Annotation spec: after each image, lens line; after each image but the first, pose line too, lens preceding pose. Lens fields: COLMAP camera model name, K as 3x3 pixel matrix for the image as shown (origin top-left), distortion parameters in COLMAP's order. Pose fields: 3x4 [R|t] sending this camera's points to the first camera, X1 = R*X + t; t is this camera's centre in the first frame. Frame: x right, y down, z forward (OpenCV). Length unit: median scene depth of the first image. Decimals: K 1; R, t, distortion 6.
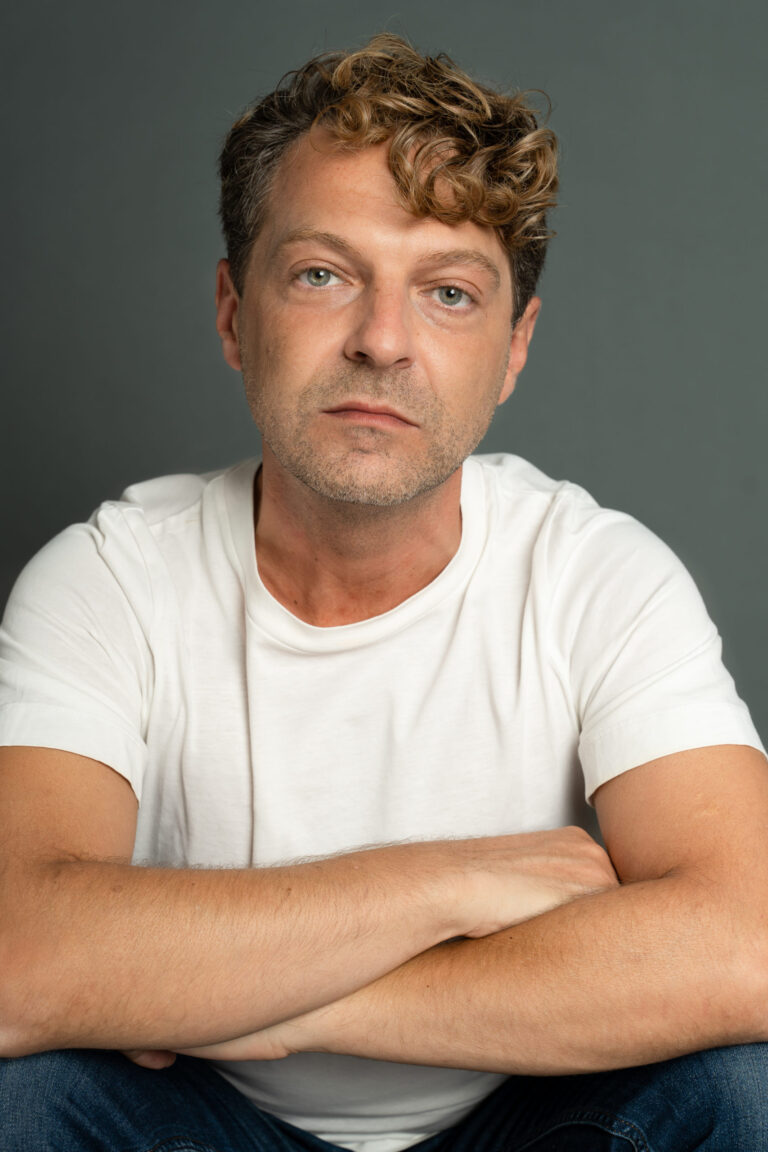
lens RADIAL K [[2265.2, 0, 386.7], [0, 2265.2, 575.7], [0, 0, 1]] dist [0.305260, 0.000000]
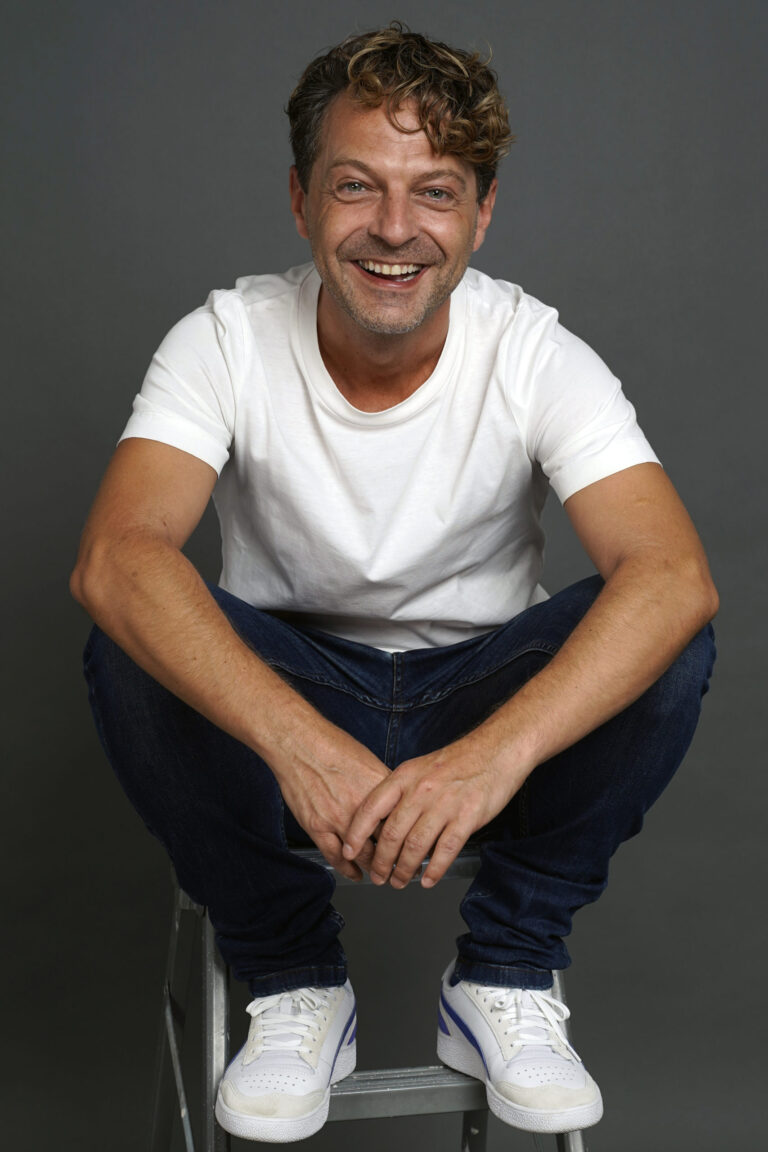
lens RADIAL K [[2233.0, 0, 393.0], [0, 2233.0, 567.6], [0, 0, 1]] dist [0.259528, 0.000000]
pose [[0.999023, -0.036516, -0.024908, 0.027603], [0.039888, 0.987566, 0.152062, -0.106464], [0.019046, -0.152907, 0.988057, -0.621734]]
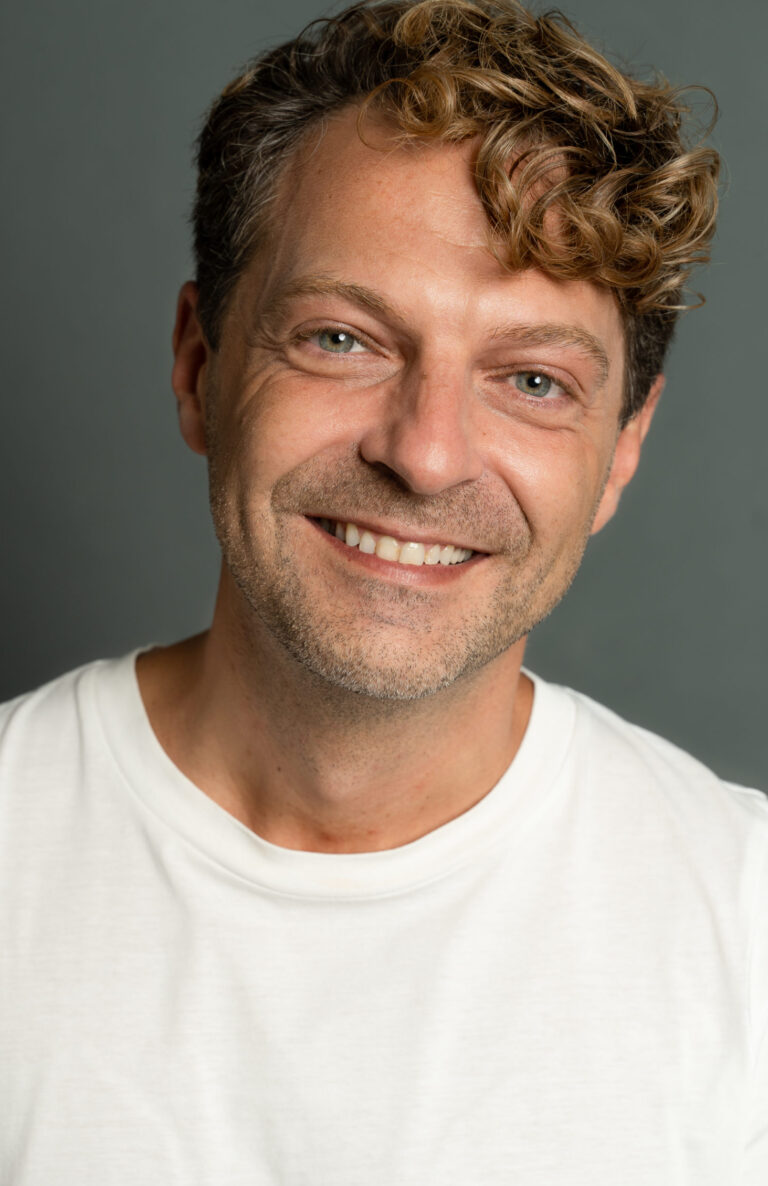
lens RADIAL K [[2243.3, 0, 379.1], [0, 2243.3, 598.3], [0, 0, 1]] dist [0.383186, 0.000000]
pose [[0.995433, 0.090217, 0.031213, -0.031224], [-0.091052, 0.995494, 0.026461, -0.075929], [-0.028686, -0.029182, 0.999162, 0.352699]]
